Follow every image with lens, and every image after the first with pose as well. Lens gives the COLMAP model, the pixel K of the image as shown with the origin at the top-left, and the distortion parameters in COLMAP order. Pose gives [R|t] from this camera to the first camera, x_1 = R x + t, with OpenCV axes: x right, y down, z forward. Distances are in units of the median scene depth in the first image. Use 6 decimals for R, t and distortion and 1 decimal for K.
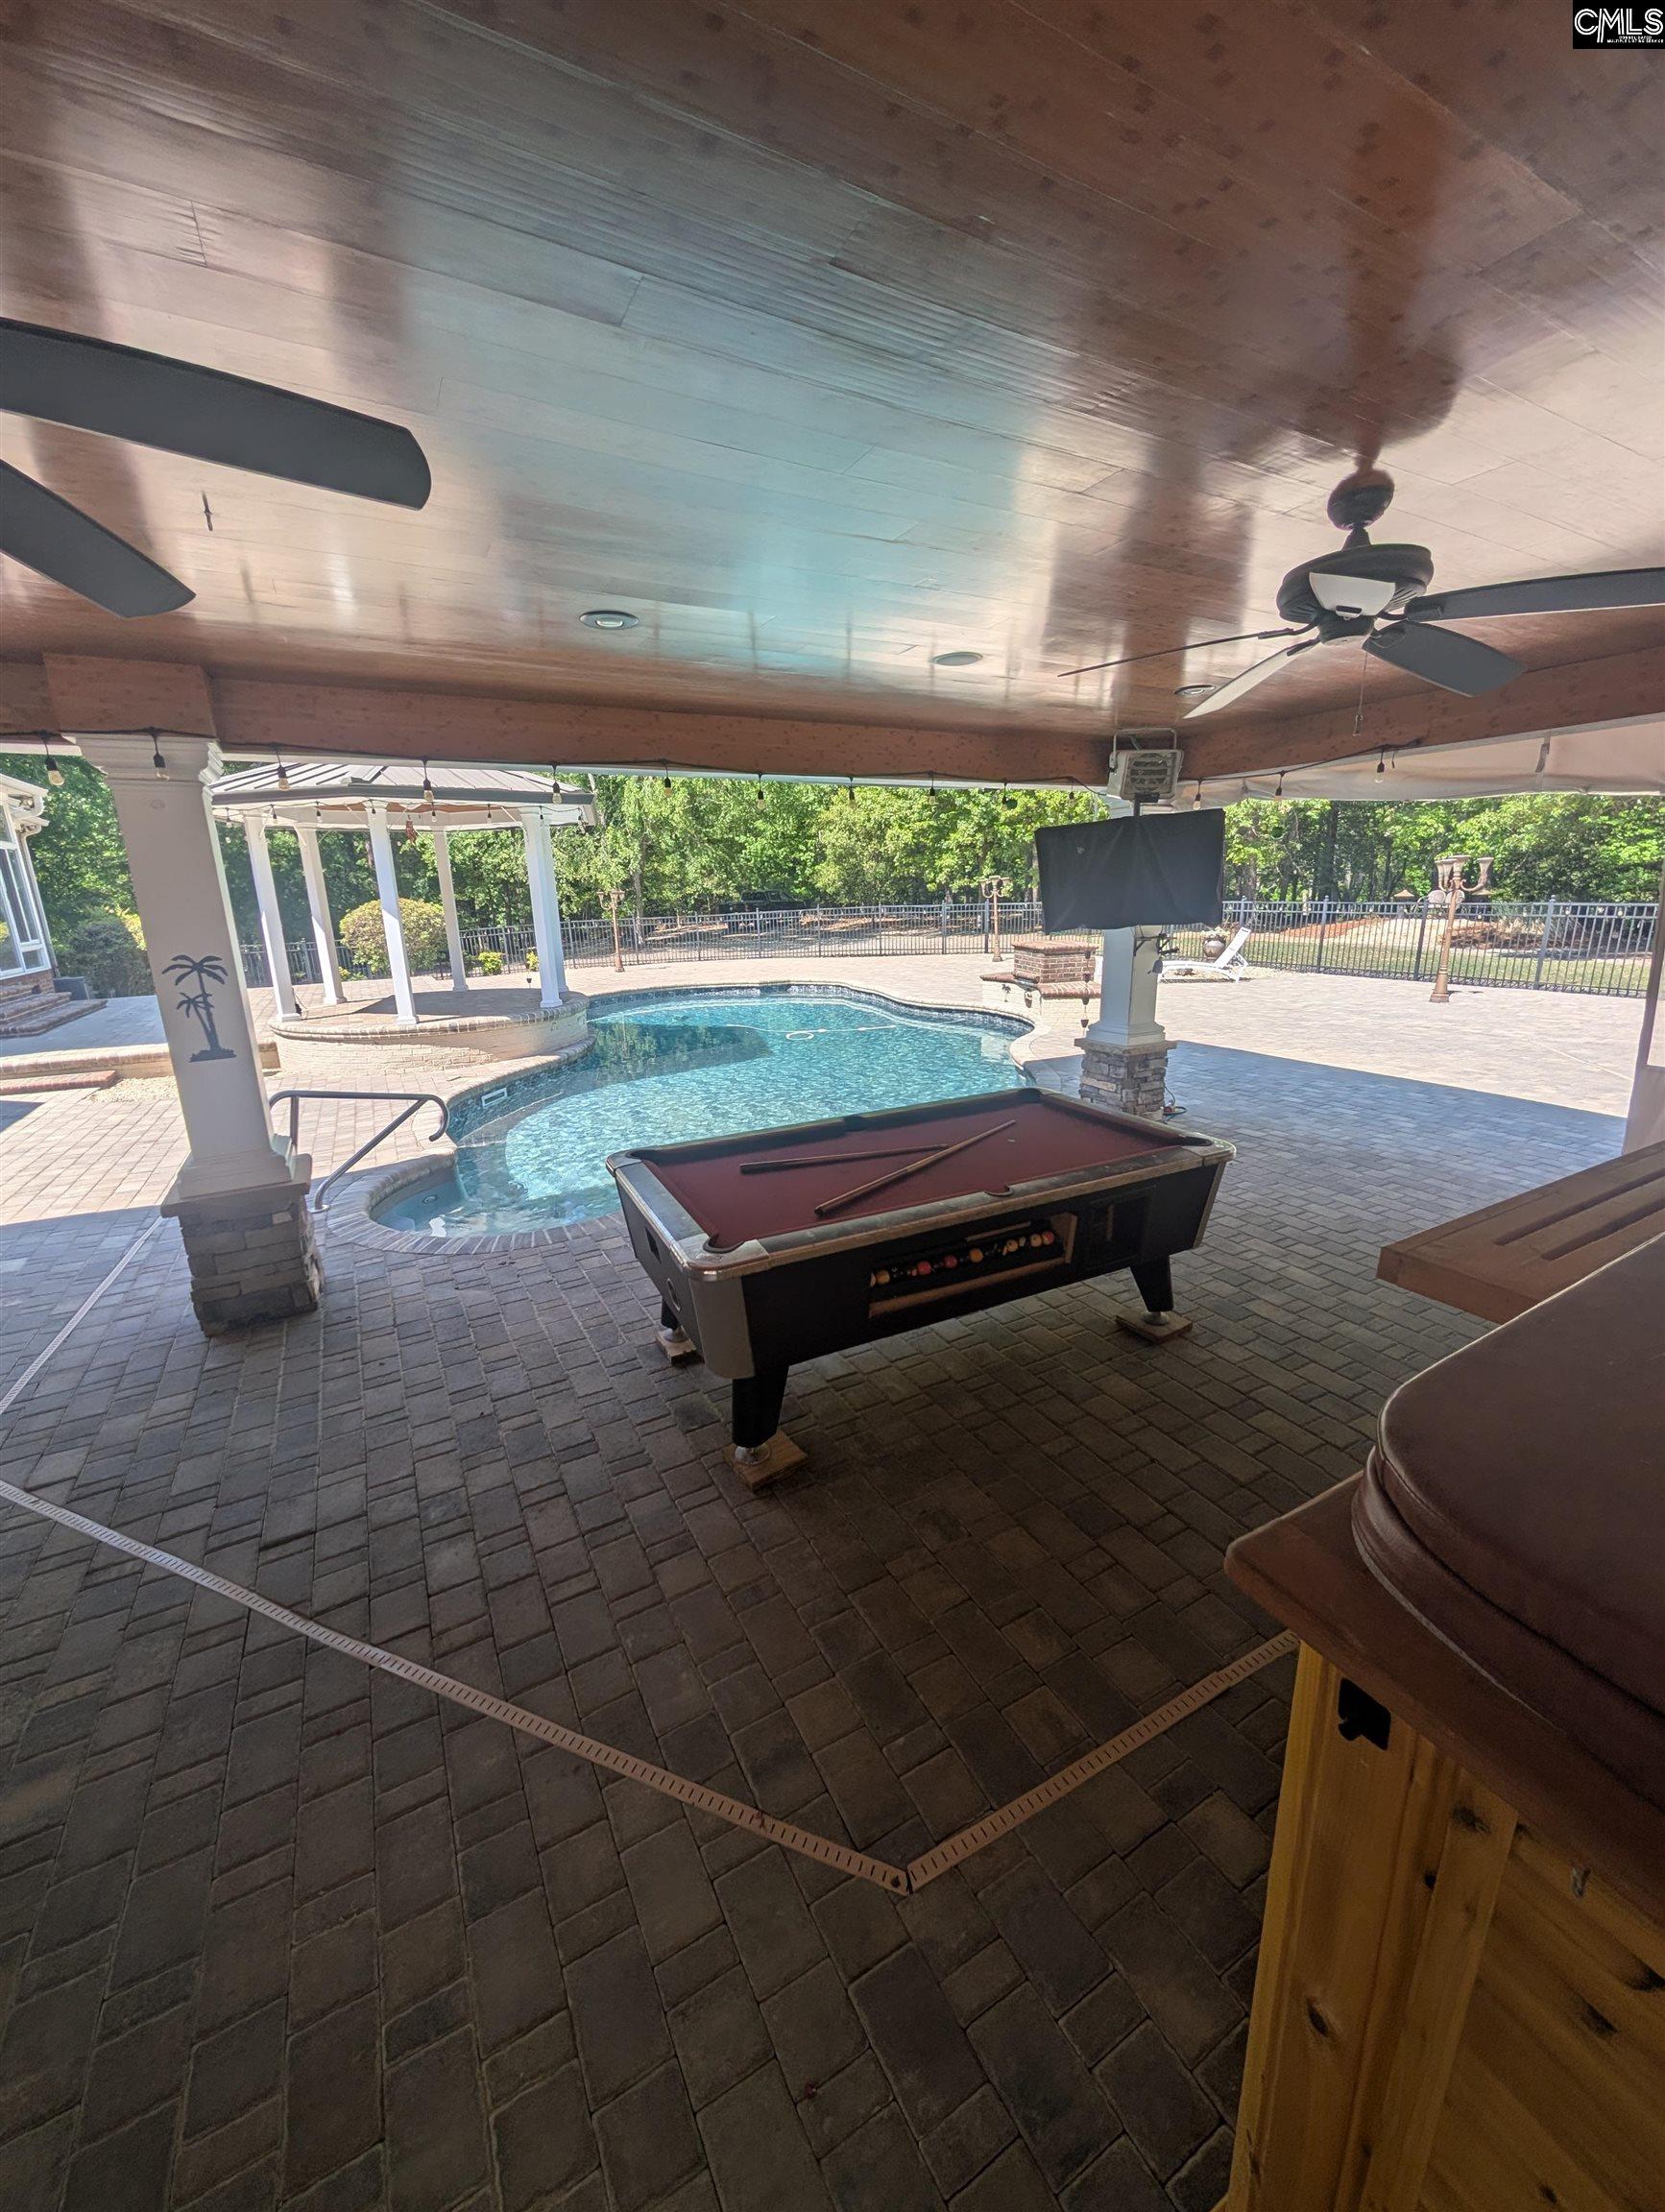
lens RADIAL K [[834.0, 0, 823.7], [0, 834.0, 1105.1], [0, 0, 1]] dist [-0.002555, 0.000086]
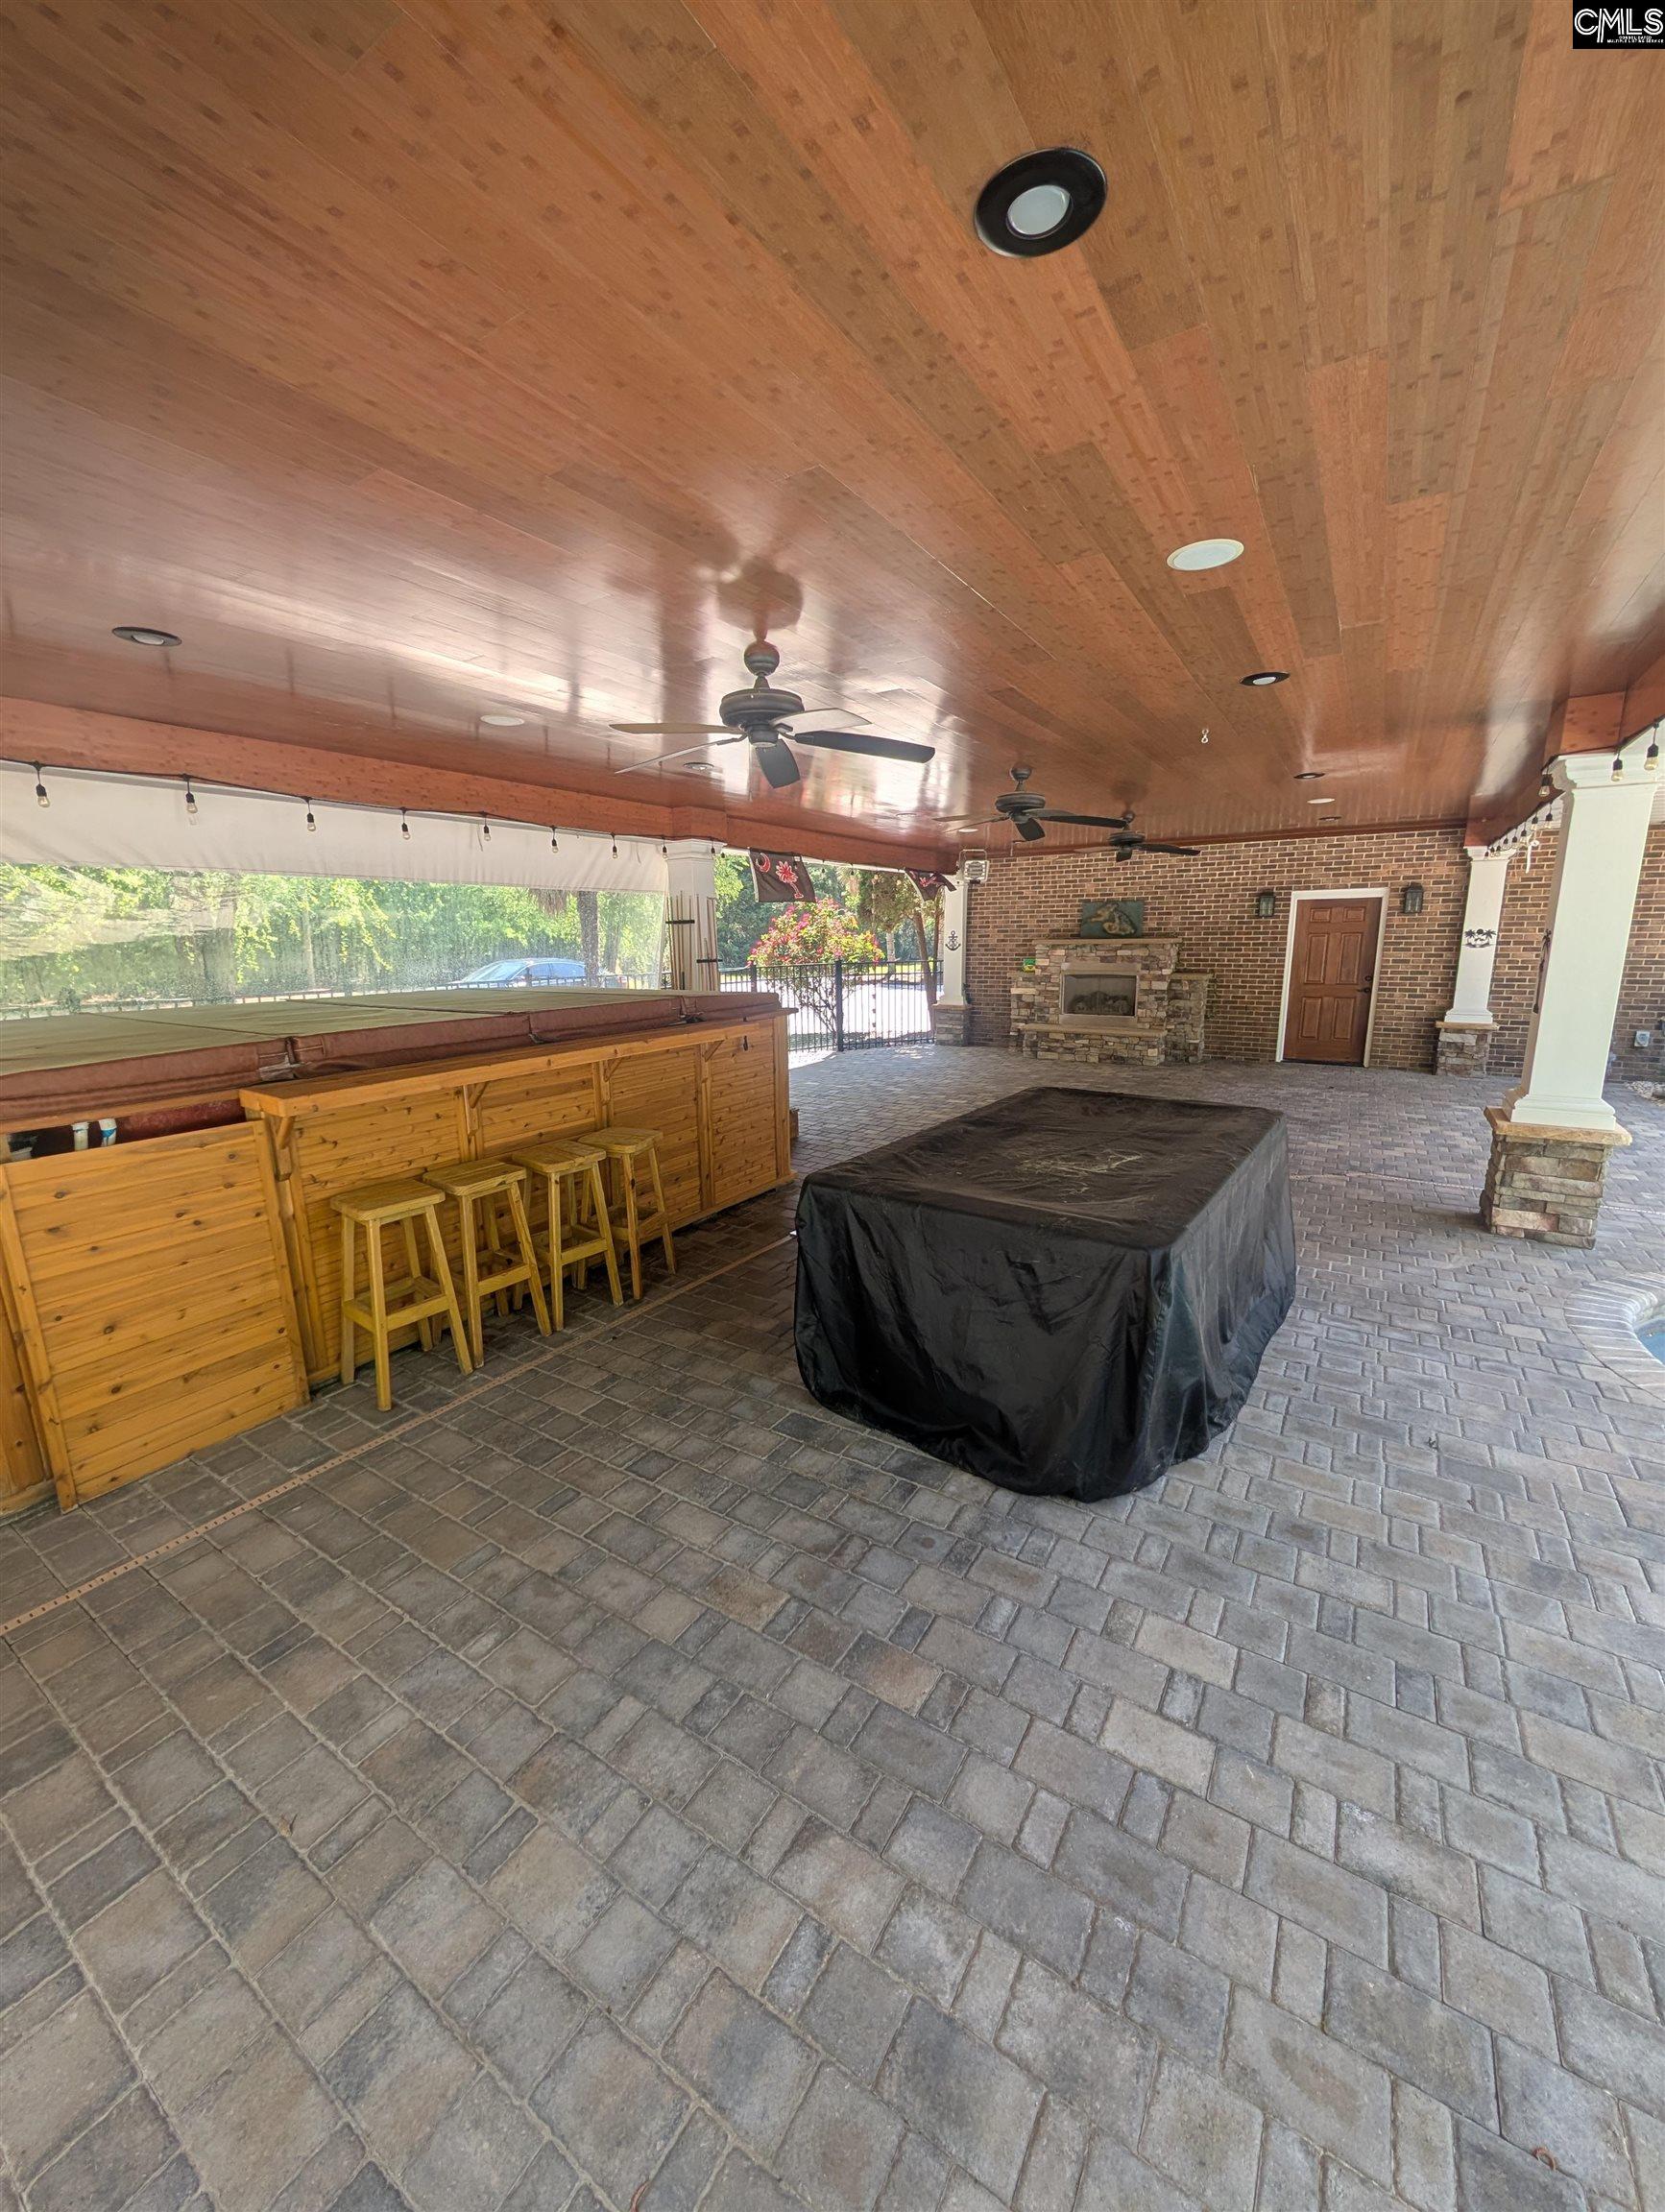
lens RADIAL K [[834.0, 0, 823.7], [0, 834.0, 1105.1], [0, 0, 1]] dist [-0.002555, 0.000086]
pose [[-0.879721, 0.135415, -0.455799, 0.294856], [-0.080682, 0.902178, 0.423752, -0.137080], [0.468594, 0.409559, -0.782739, 0.565370]]
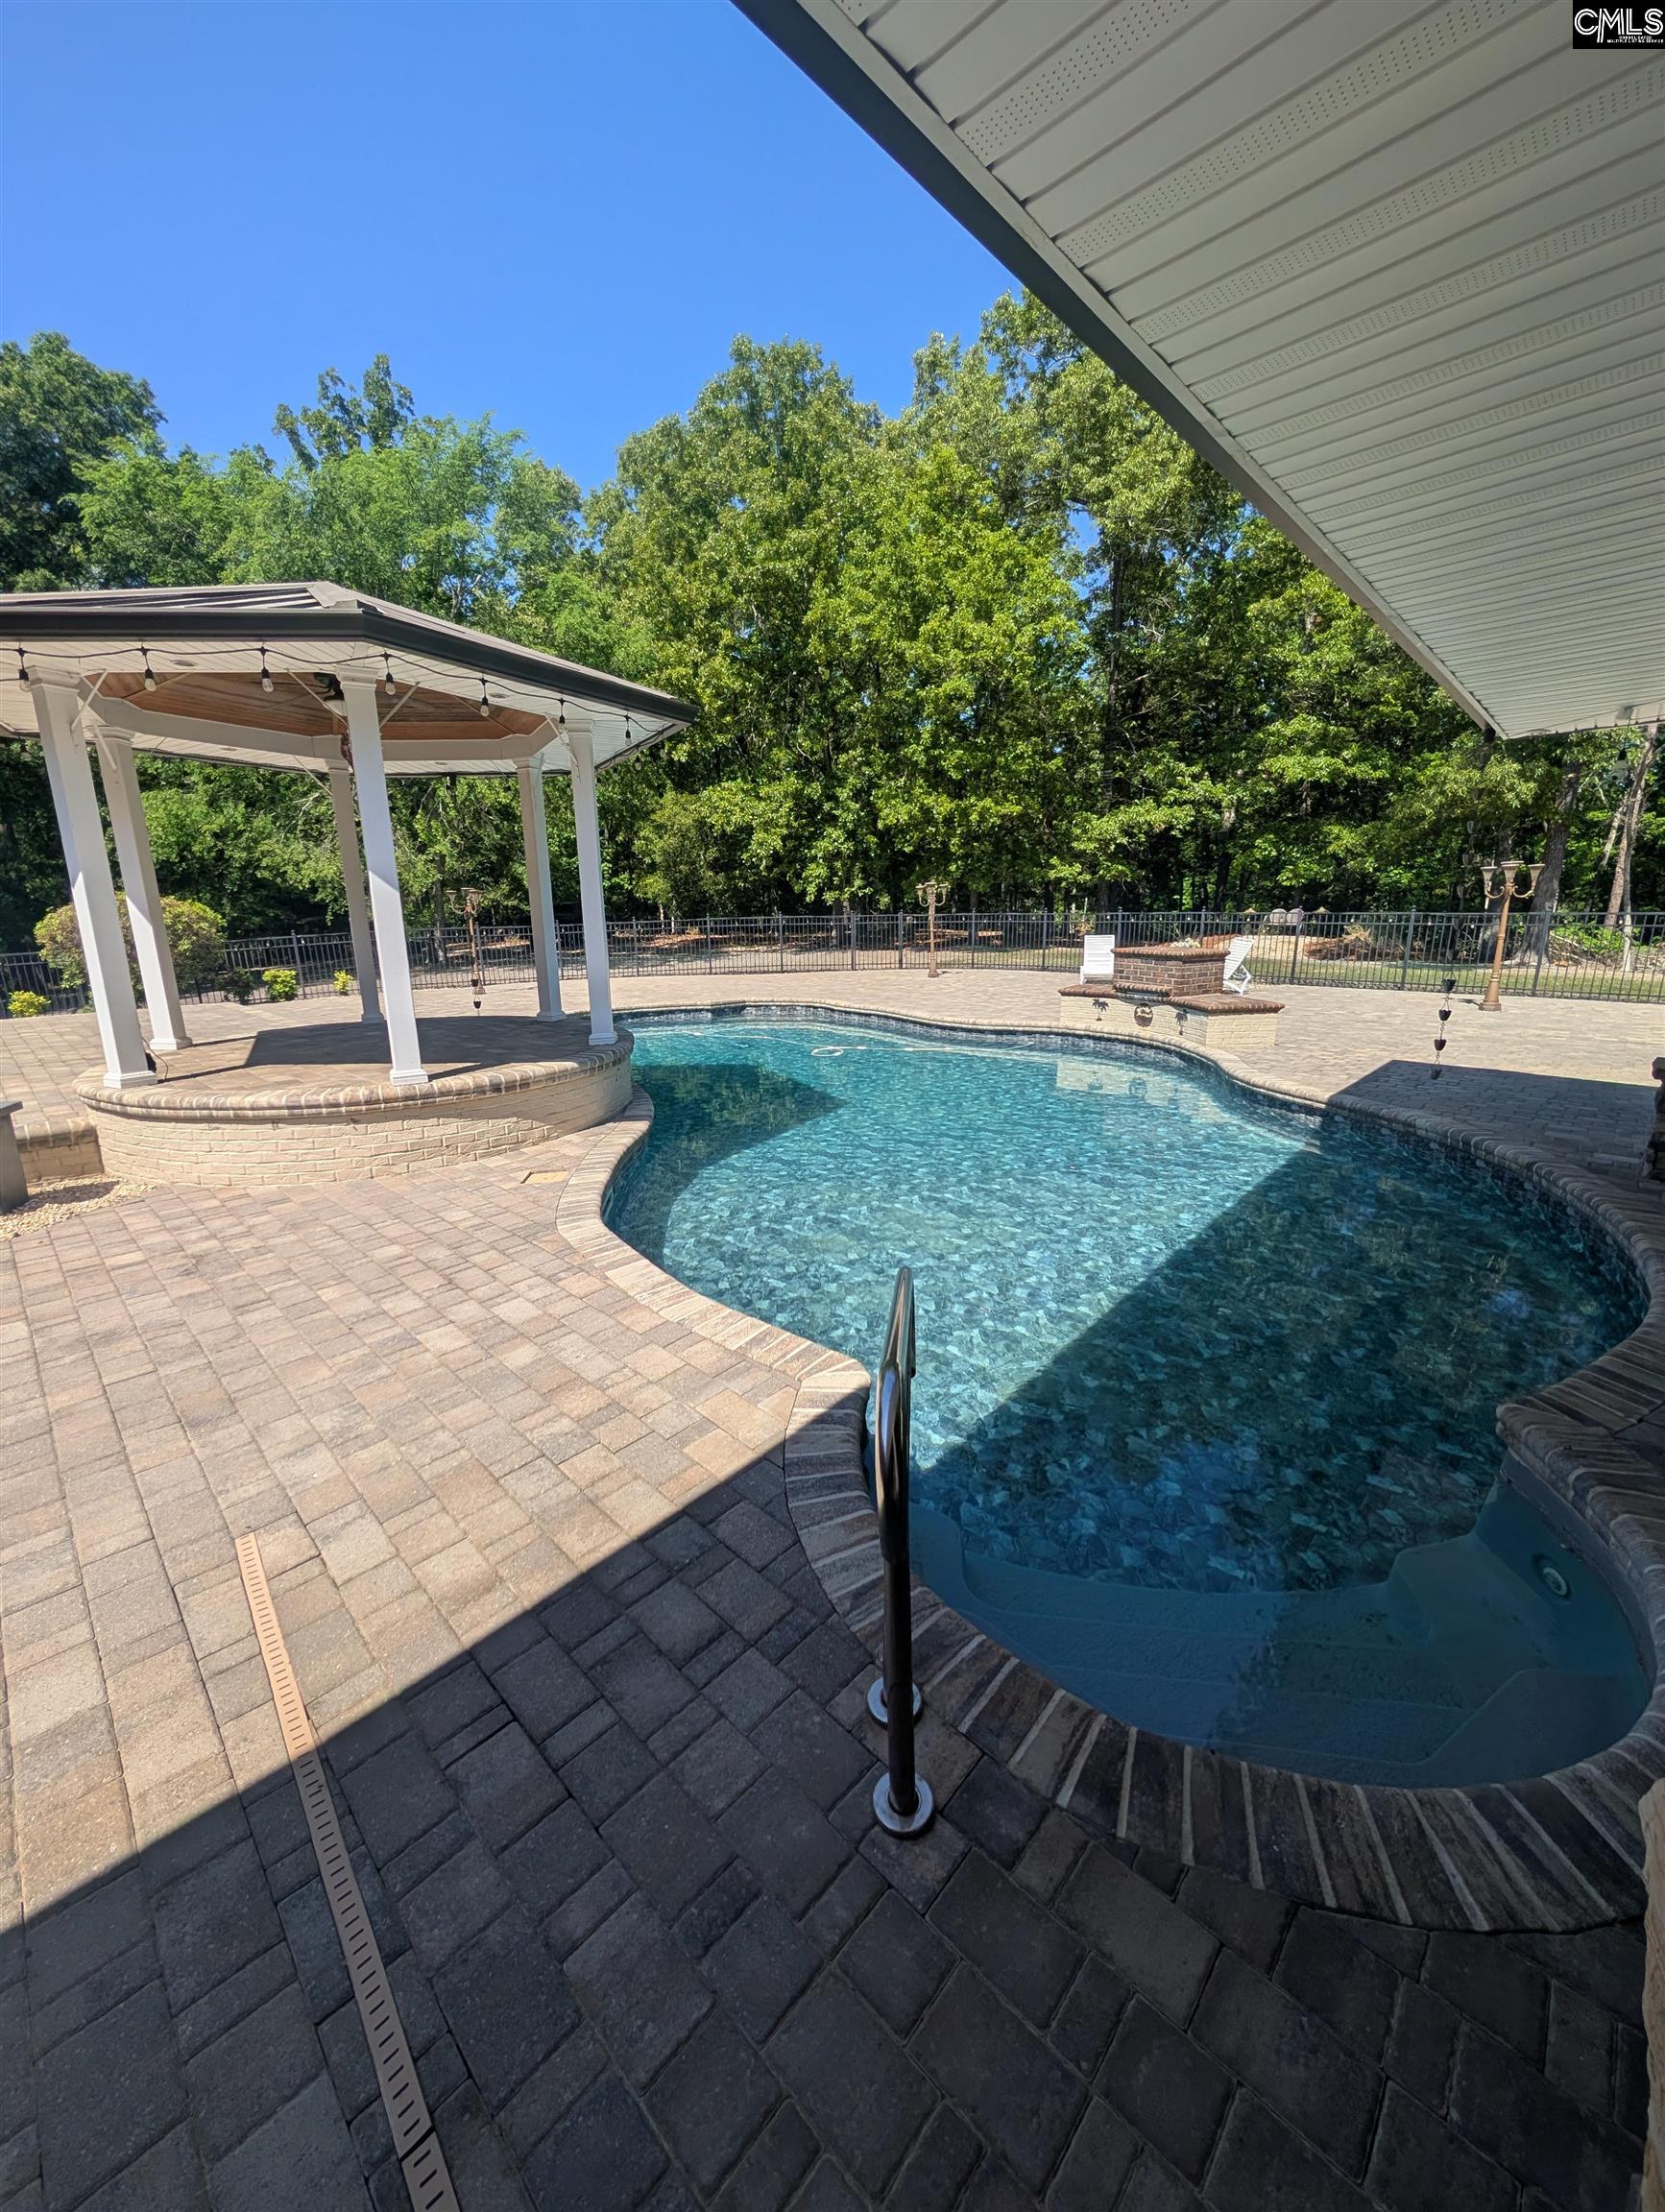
lens RADIAL K [[847.1, 0, 826.9], [0, 847.1, 1083.8], [0, 0, 1]] dist [0.000761, 0.000056]
pose [[0.952728, -0.045185, 0.300446, -0.380200], [0.060908, 0.997209, -0.043170, -0.051850], [-0.297657, 0.059429, 0.952821, 0.356607]]
